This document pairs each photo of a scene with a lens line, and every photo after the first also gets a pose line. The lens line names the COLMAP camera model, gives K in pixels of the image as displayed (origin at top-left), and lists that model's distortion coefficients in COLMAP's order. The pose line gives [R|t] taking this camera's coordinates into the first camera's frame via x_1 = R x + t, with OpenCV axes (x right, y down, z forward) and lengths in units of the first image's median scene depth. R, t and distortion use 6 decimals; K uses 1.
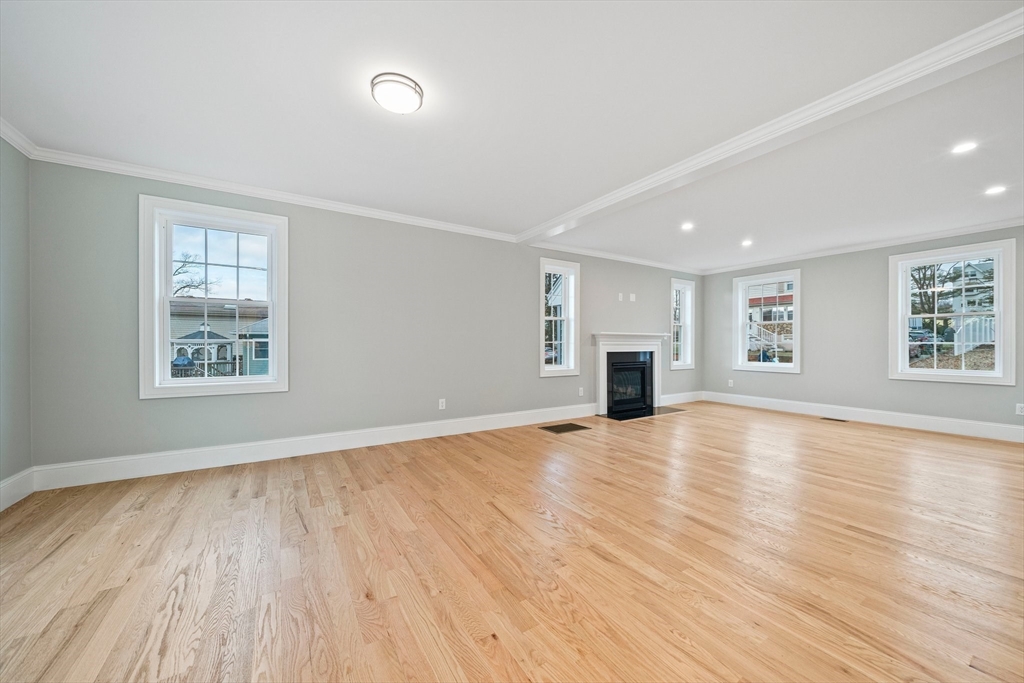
lens RADIAL K [[375.2, 0, 511.5], [0, 375.2, 344.0], [0, 0, 1]] dist [-0.003962, 0.000042]
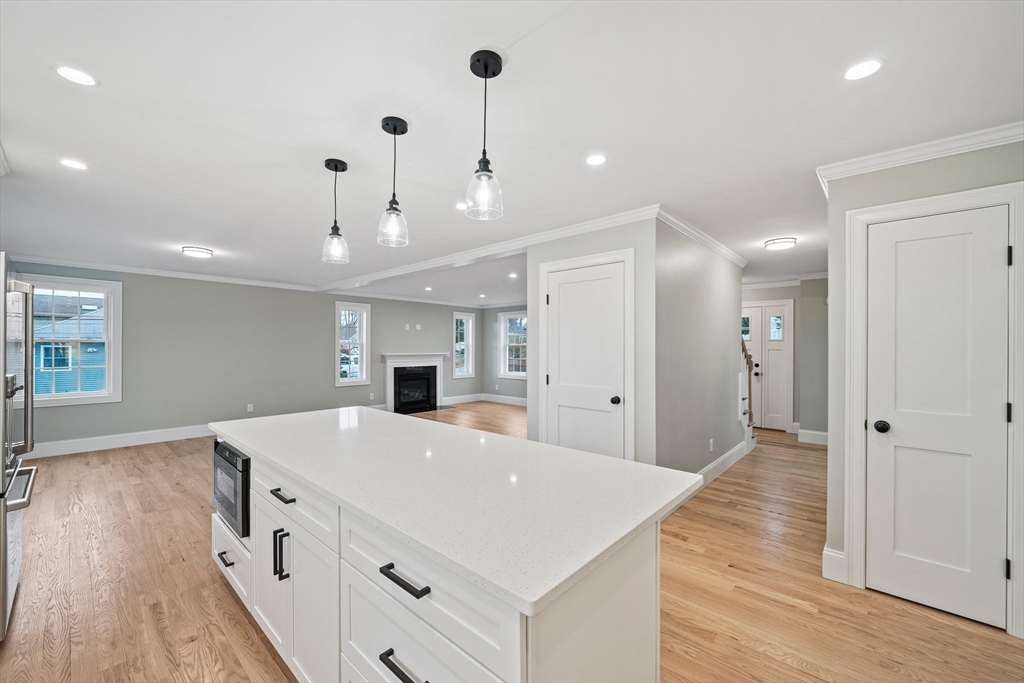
lens RADIAL K [[407.3, 0, 510.4], [0, 407.3, 346.3], [0, 0, 1]] dist [-0.000376, -0.000085]
pose [[0.963955, 0.003551, 0.266043, 0.374925], [-0.003880, 0.999992, 0.000710, -0.082541], [-0.266038, -0.001717, 0.963961, -0.794065]]
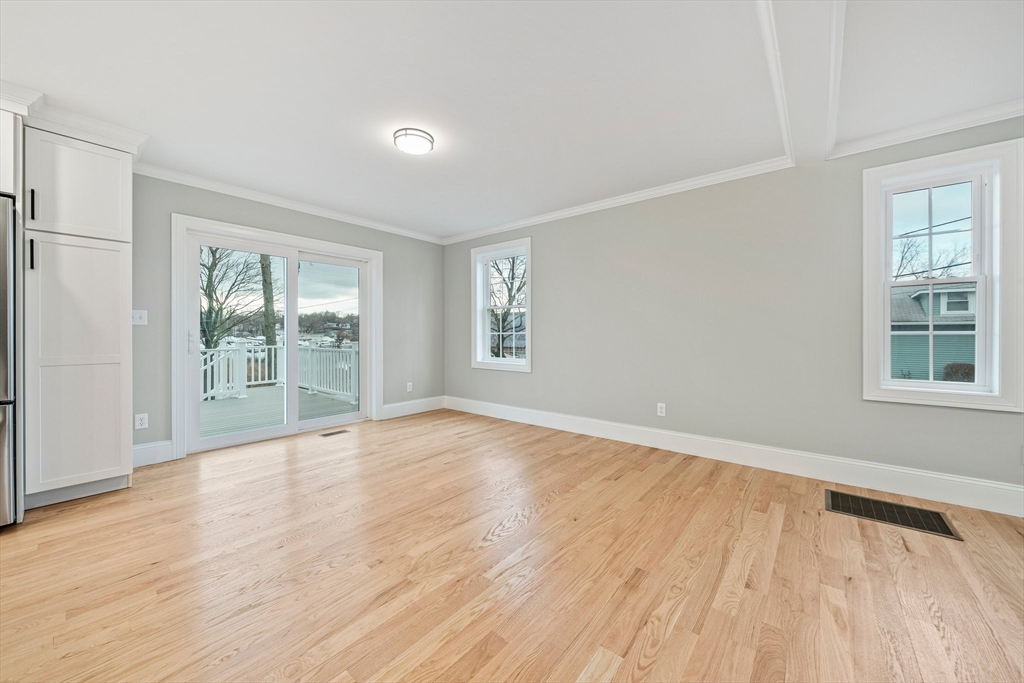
lens RADIAL K [[375.2, 0, 513.3], [0, 375.2, 335.9], [0, 0, 1]] dist [-0.003962, 0.000042]
pose [[0.315091, 0.001056, -0.949061, 0.516440], [-0.000729, 0.999999, 0.000871, -0.000804], [0.949061, 0.000418, 0.315091, 0.463397]]
